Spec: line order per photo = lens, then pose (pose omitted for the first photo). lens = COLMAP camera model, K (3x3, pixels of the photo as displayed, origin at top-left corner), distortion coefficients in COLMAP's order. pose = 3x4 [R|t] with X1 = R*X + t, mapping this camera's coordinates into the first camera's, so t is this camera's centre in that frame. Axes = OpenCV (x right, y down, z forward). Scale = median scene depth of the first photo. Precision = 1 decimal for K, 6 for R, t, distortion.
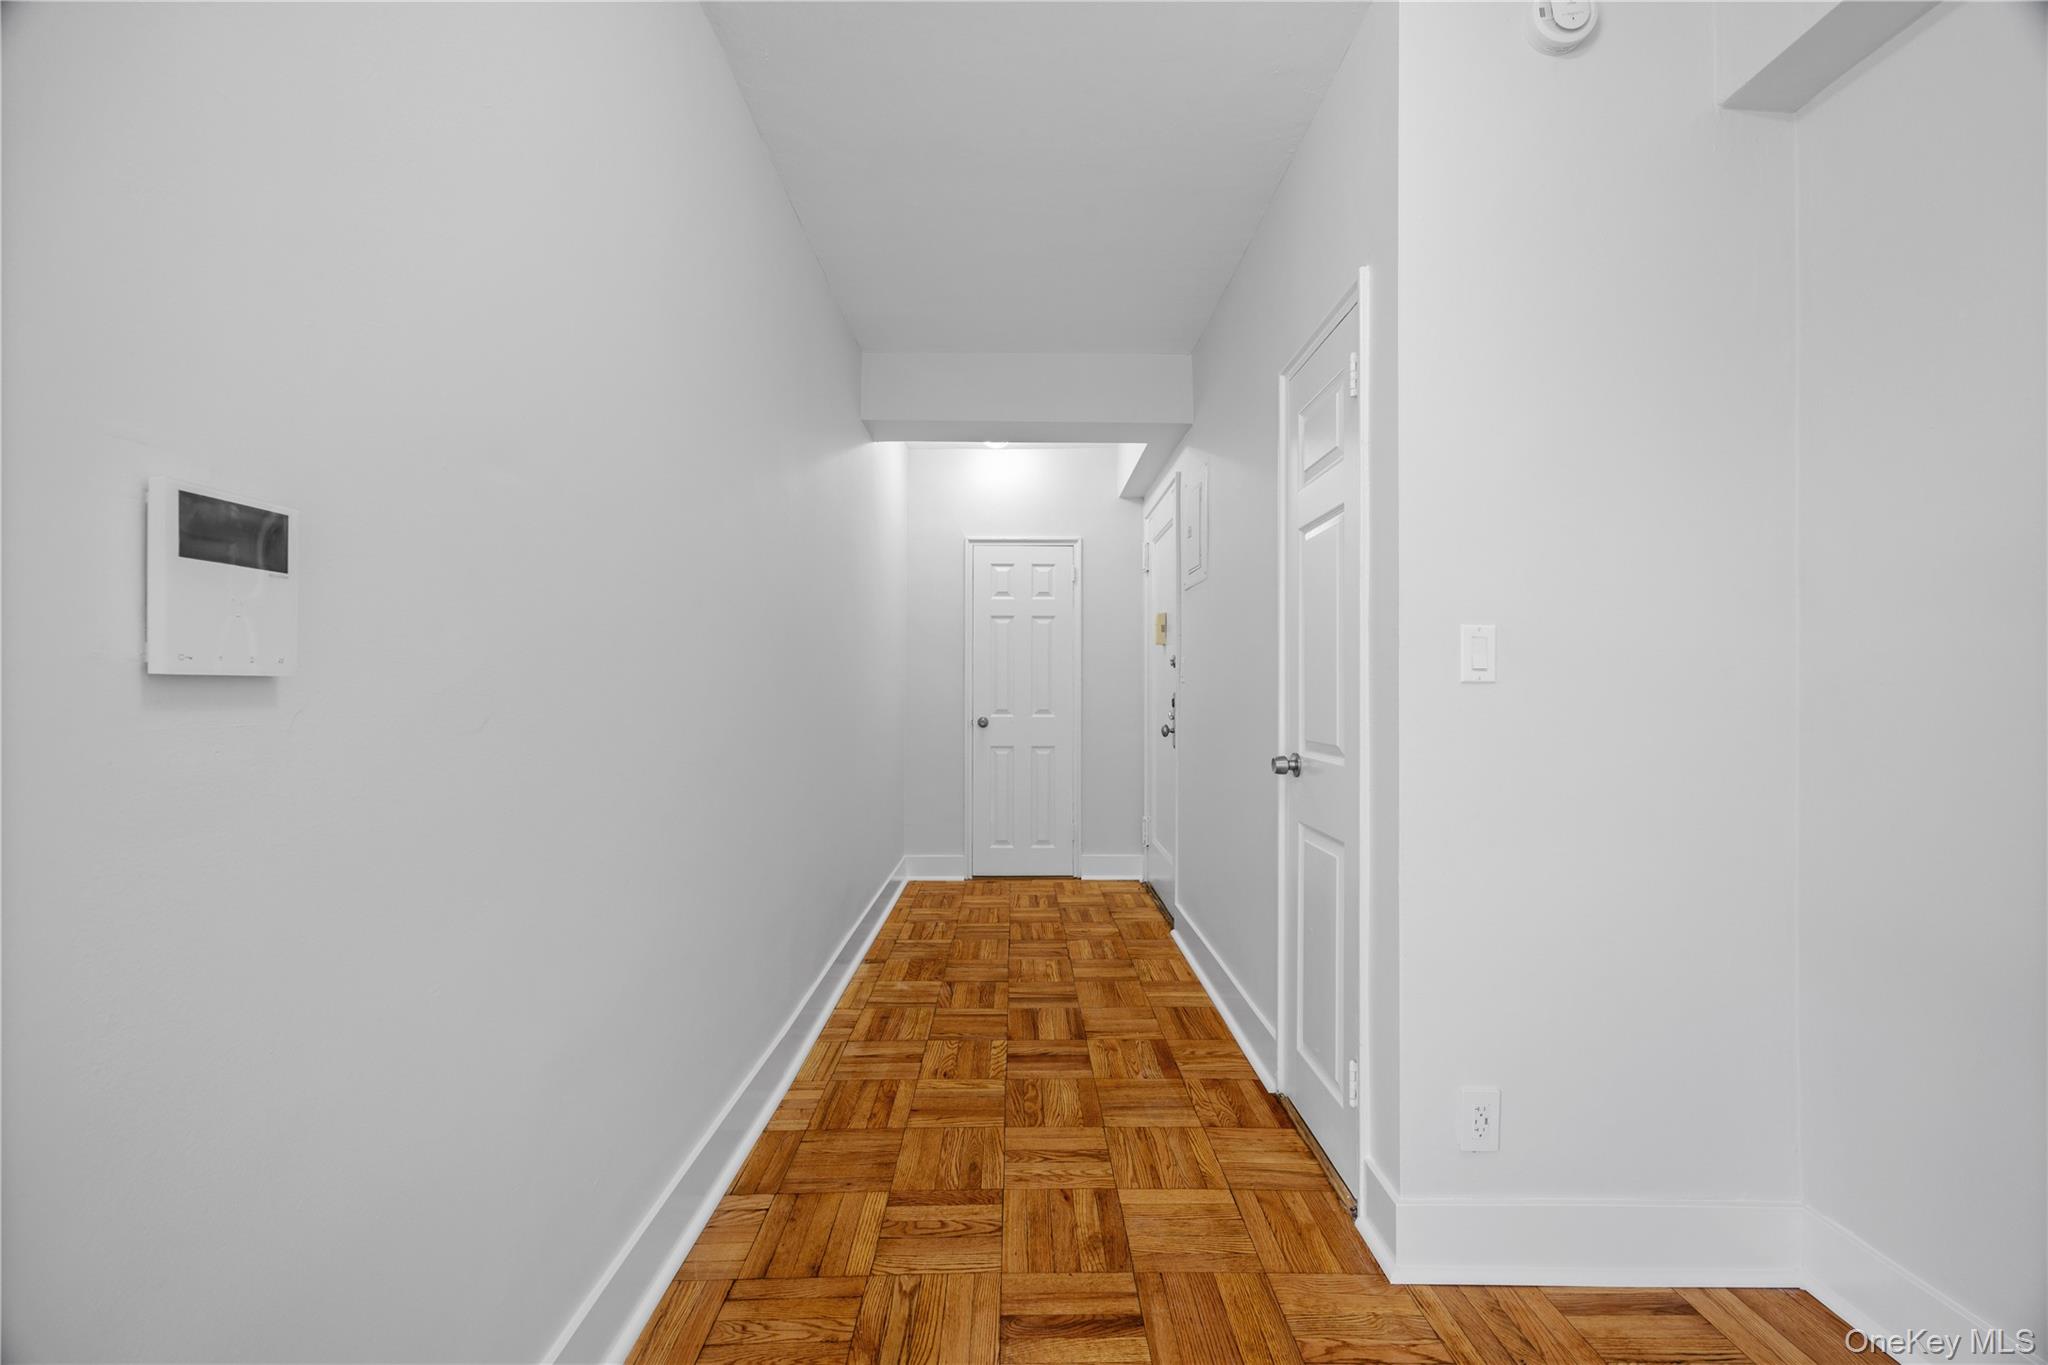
lens RADIAL K [[784.8, 0, 1022.0], [0, 784.8, 673.2], [0, 0, 1]] dist [-0.000763, -0.000041]
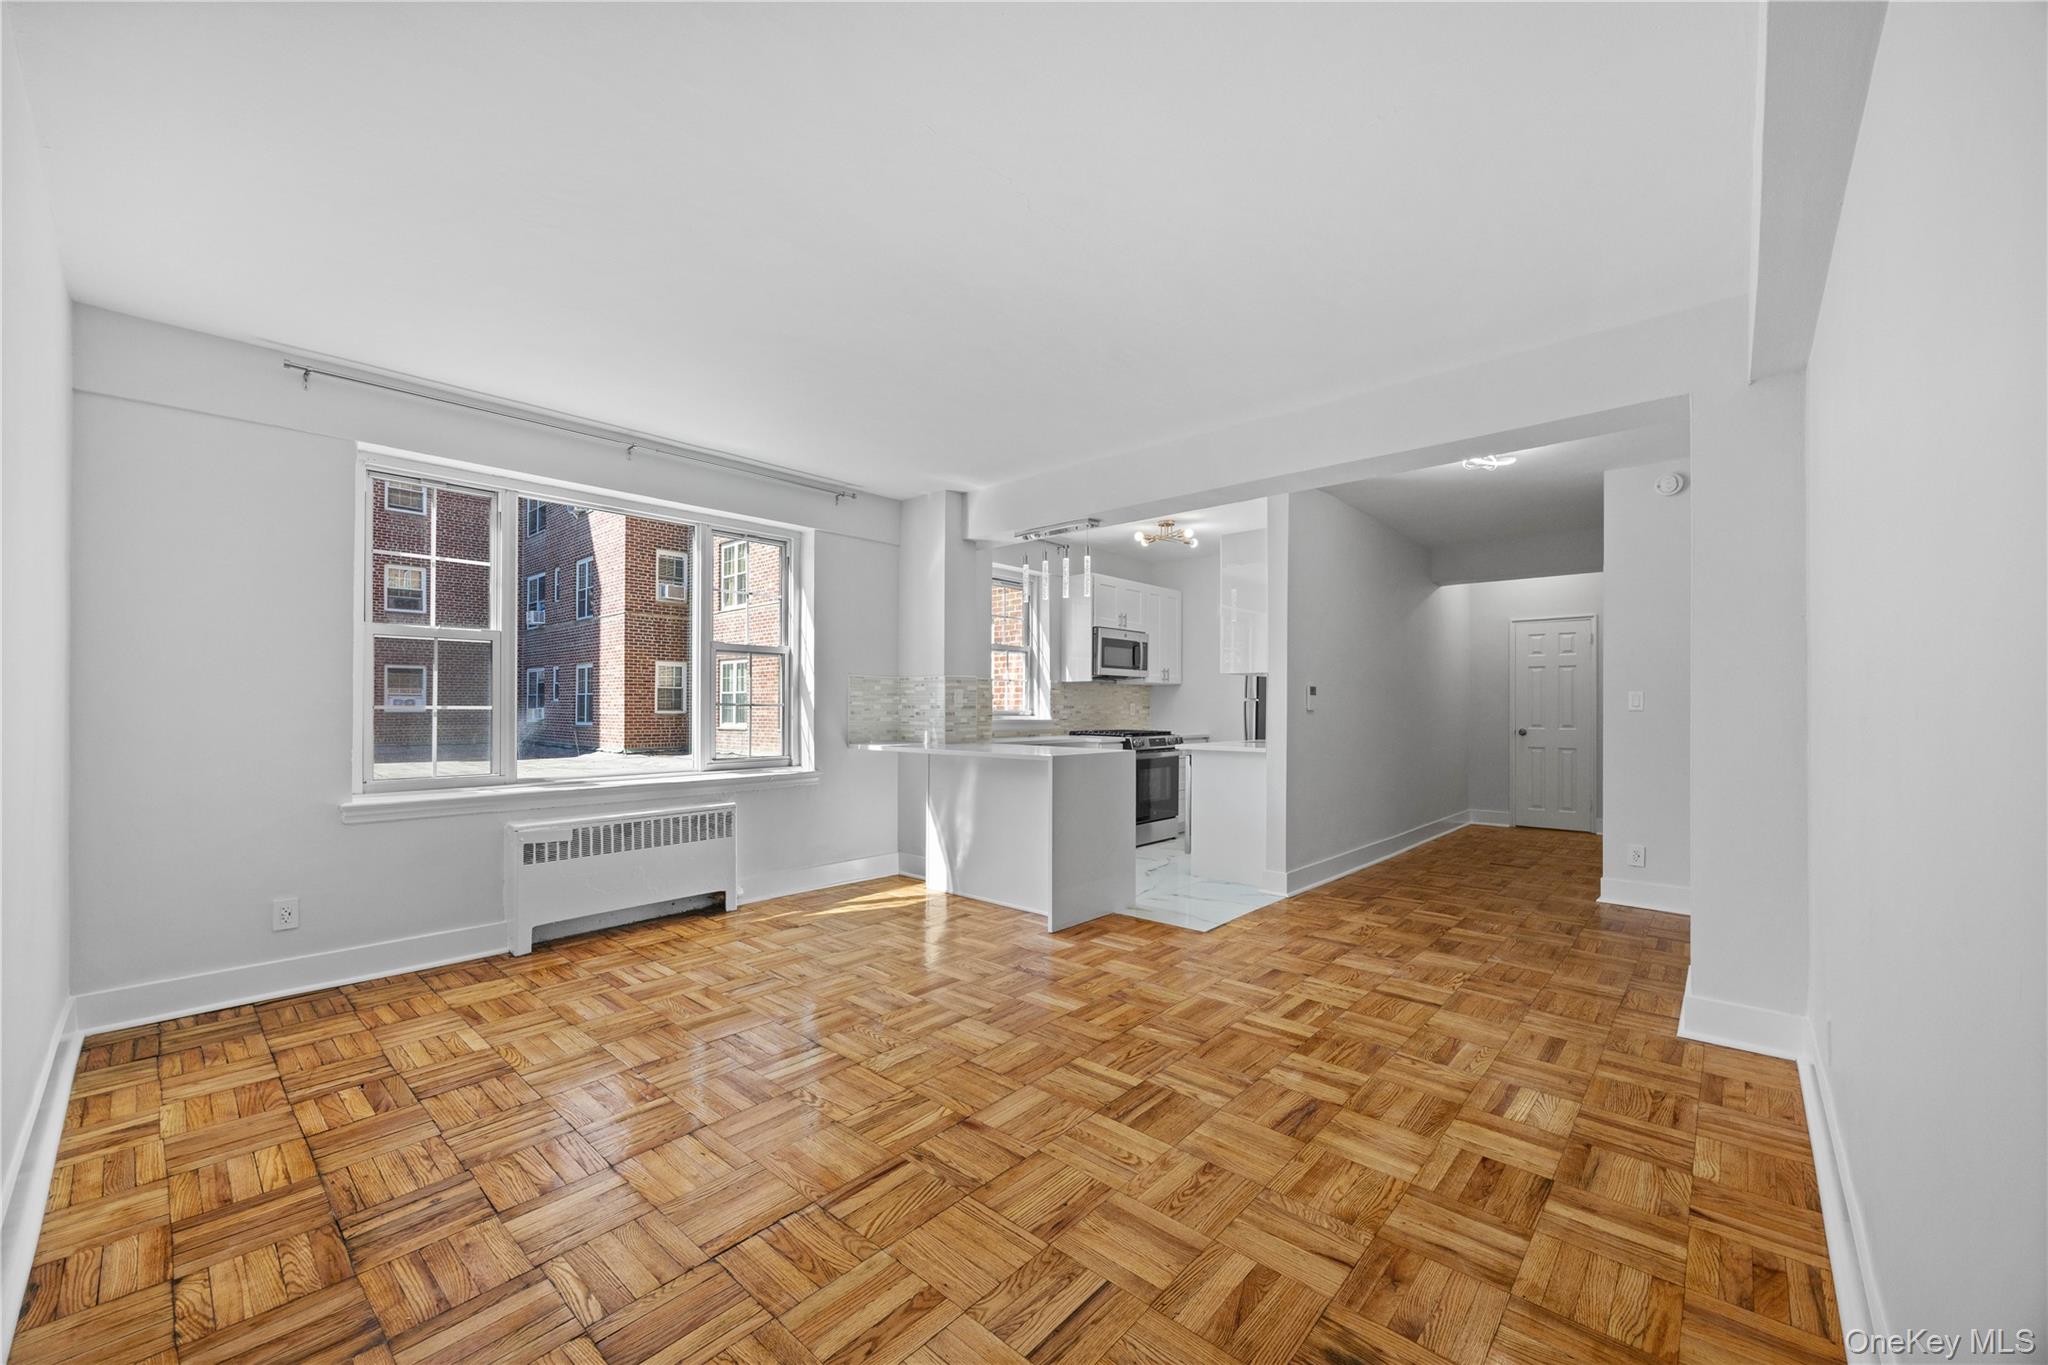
lens RADIAL K [[757.2, 0, 1022.5], [0, 757.2, 711.9], [0, 0, 1]] dist [-0.036605, -0.000044]
pose [[0.725985, 0.007719, -0.687667, 0.489255], [0.006633, 0.999812, 0.018226, -0.027138], [0.687678, -0.017793, 0.725797, -1.579480]]
